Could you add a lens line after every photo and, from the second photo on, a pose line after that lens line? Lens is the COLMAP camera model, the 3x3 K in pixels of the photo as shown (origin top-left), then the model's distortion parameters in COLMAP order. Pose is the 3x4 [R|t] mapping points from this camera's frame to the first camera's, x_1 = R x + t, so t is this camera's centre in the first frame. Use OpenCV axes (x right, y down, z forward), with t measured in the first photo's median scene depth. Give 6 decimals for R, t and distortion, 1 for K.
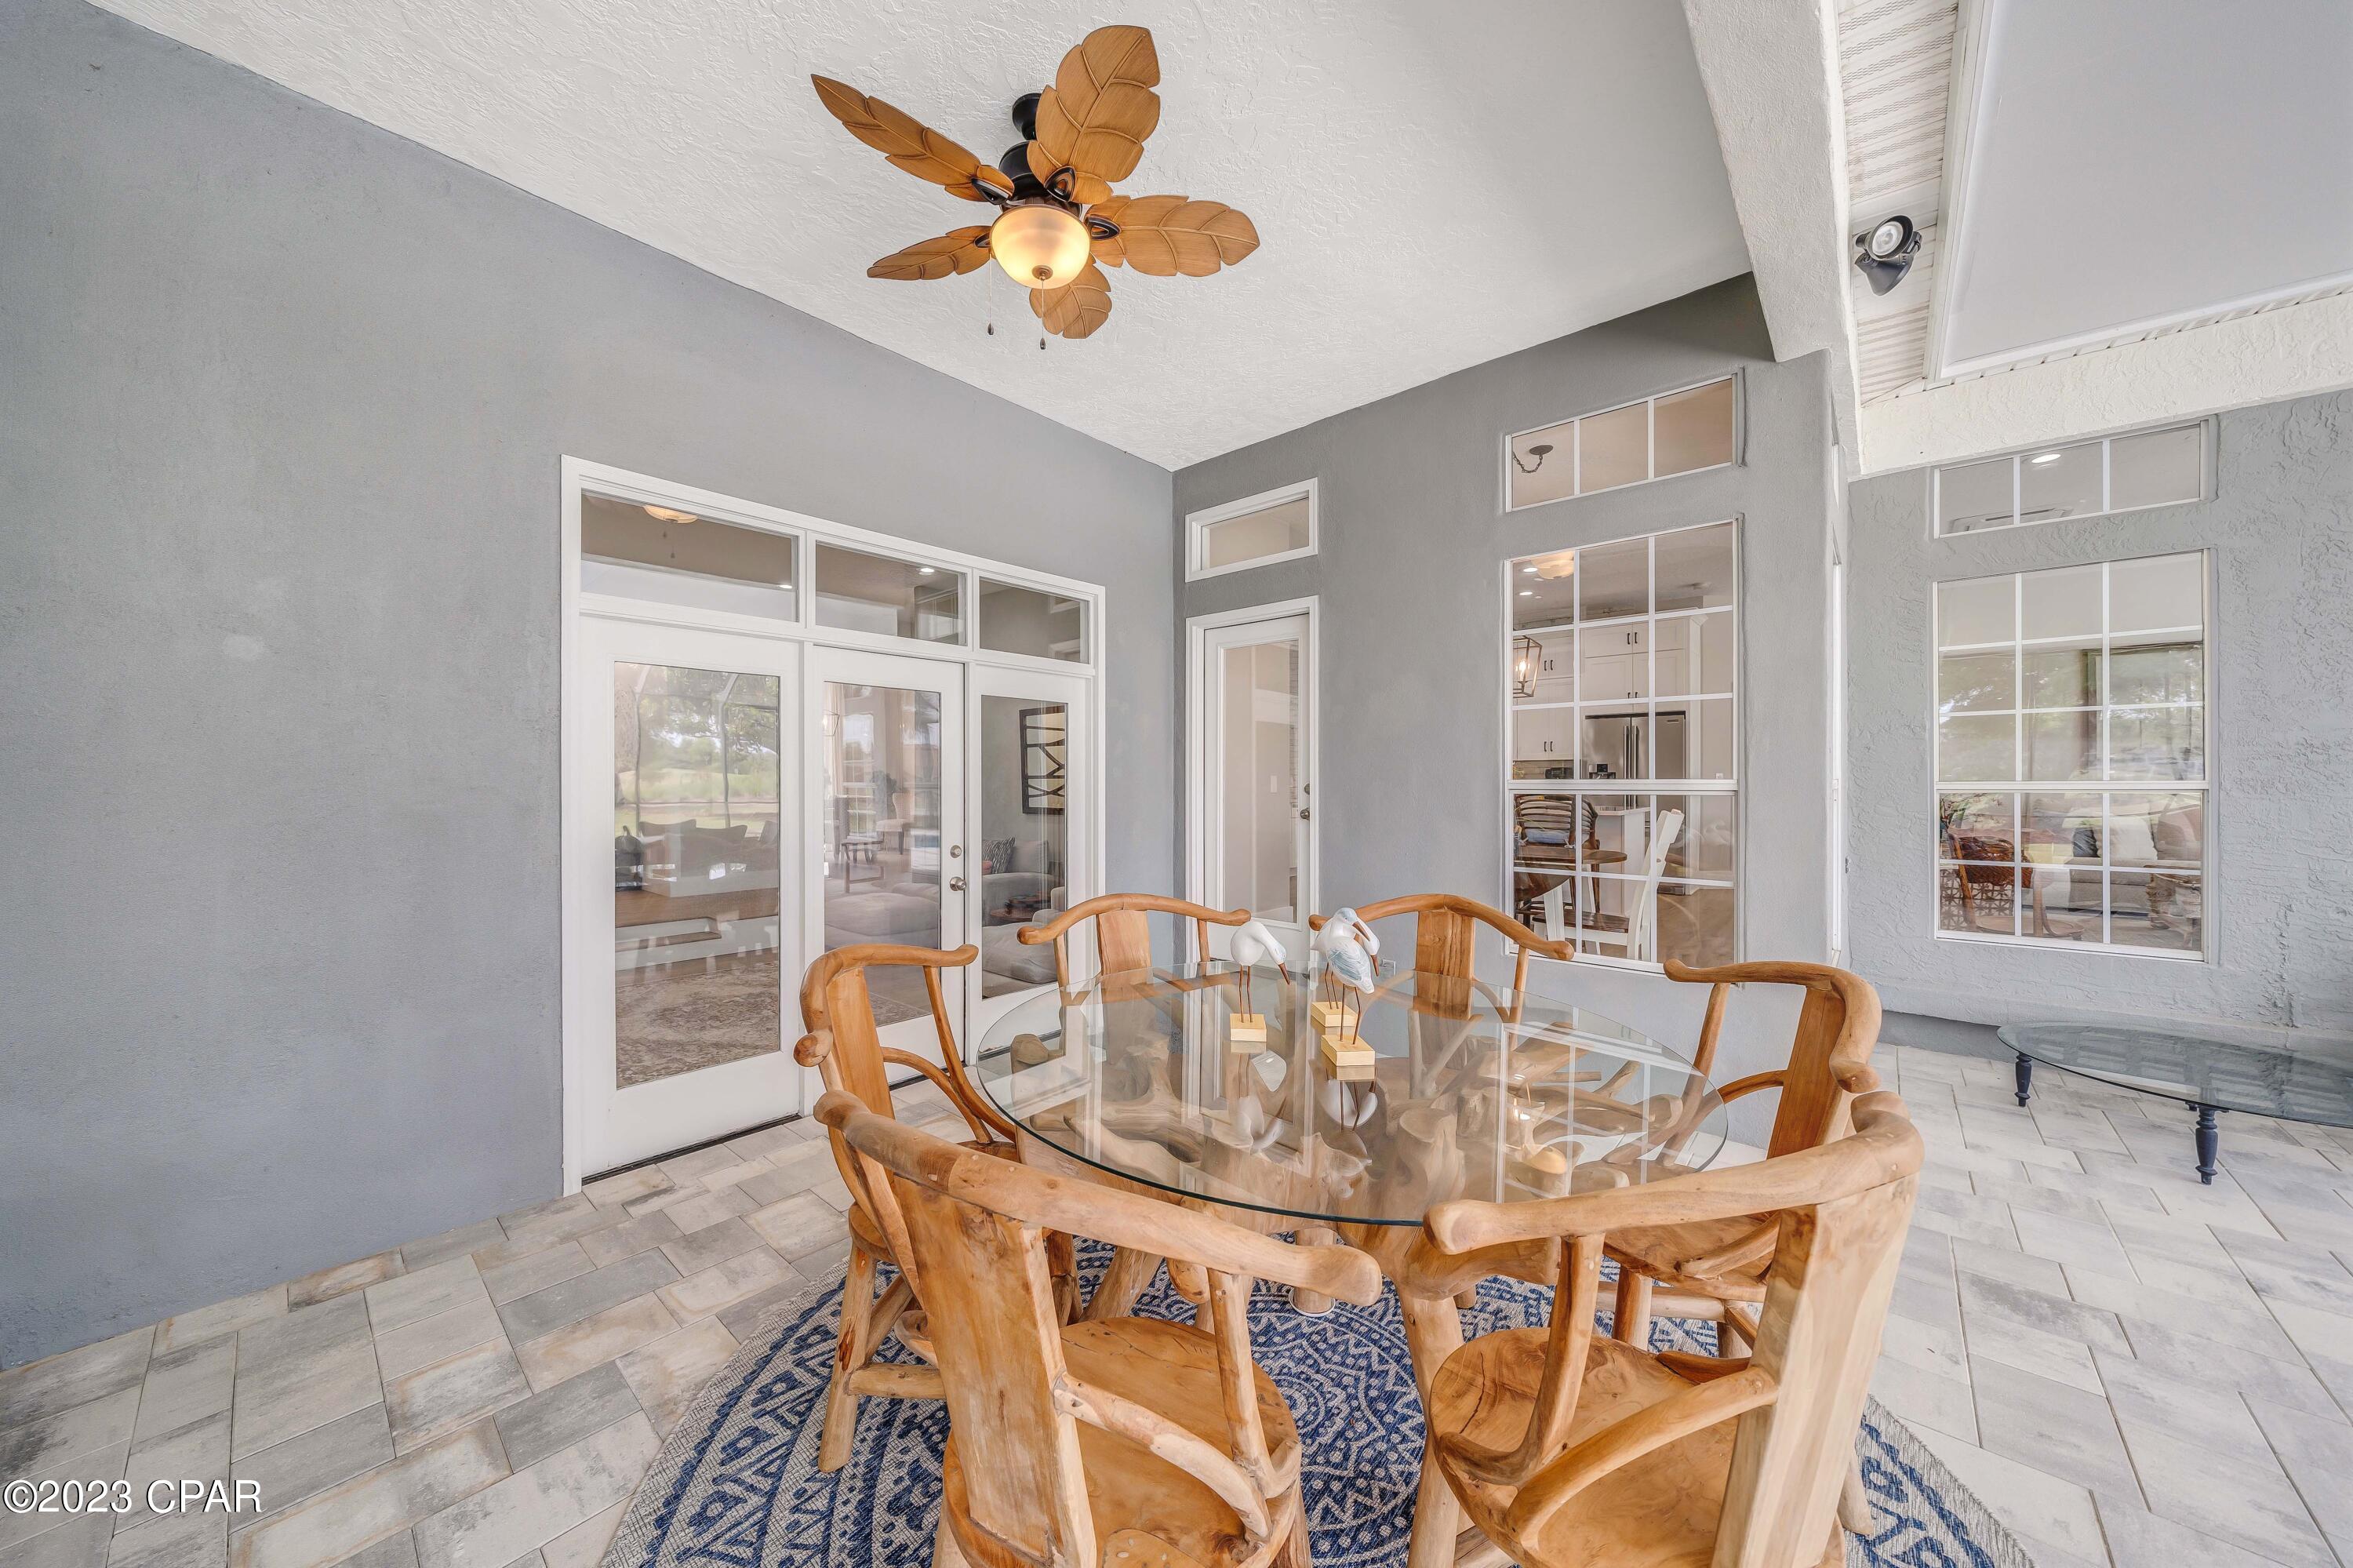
lens RADIAL K [[820.7, 0, 1169.7], [0, 820.7, 785.1], [0, 0, 1]] dist [-0.003424, 0.000012]
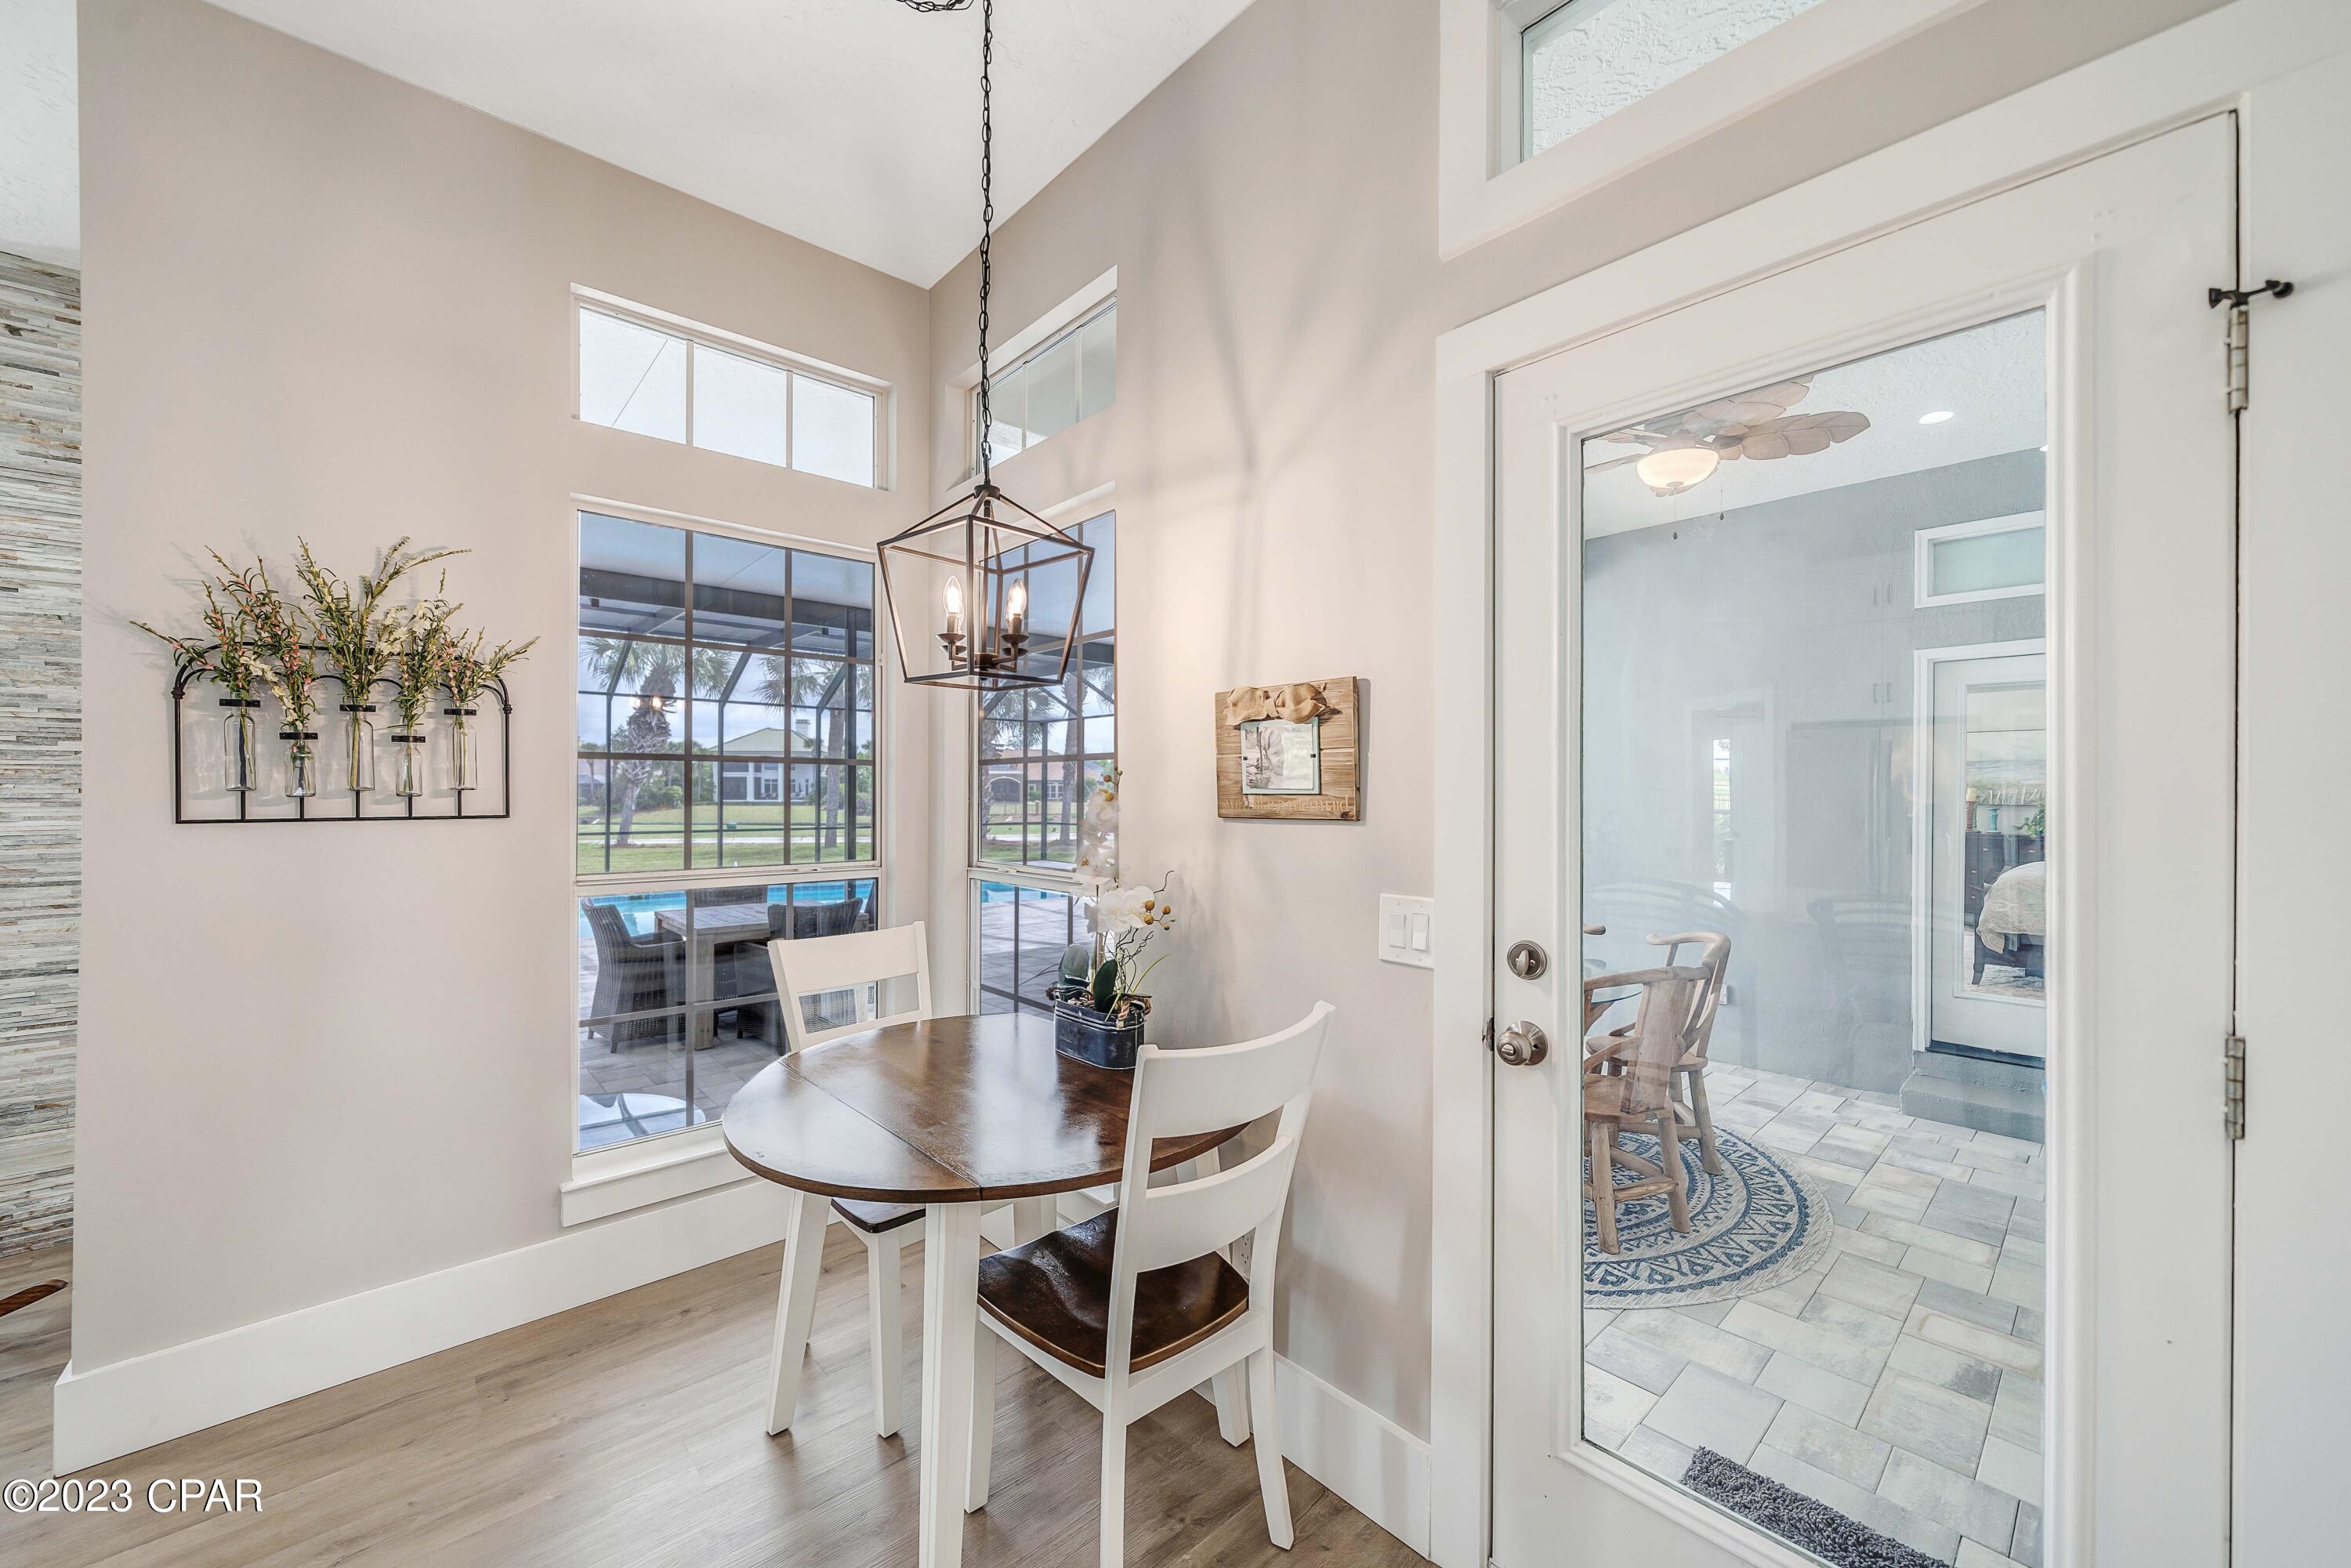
lens RADIAL K [[889.4, 0, 1176.0], [0, 889.4, 791.7], [0, 0, 1]] dist [0.001358, 0.000048]
pose [[-0.994407, -0.002291, 0.105591, 0.607426], [-0.002217, 0.999997, 0.000824, -0.128584], [-0.105592, 0.000585, -0.994409, 2.991937]]
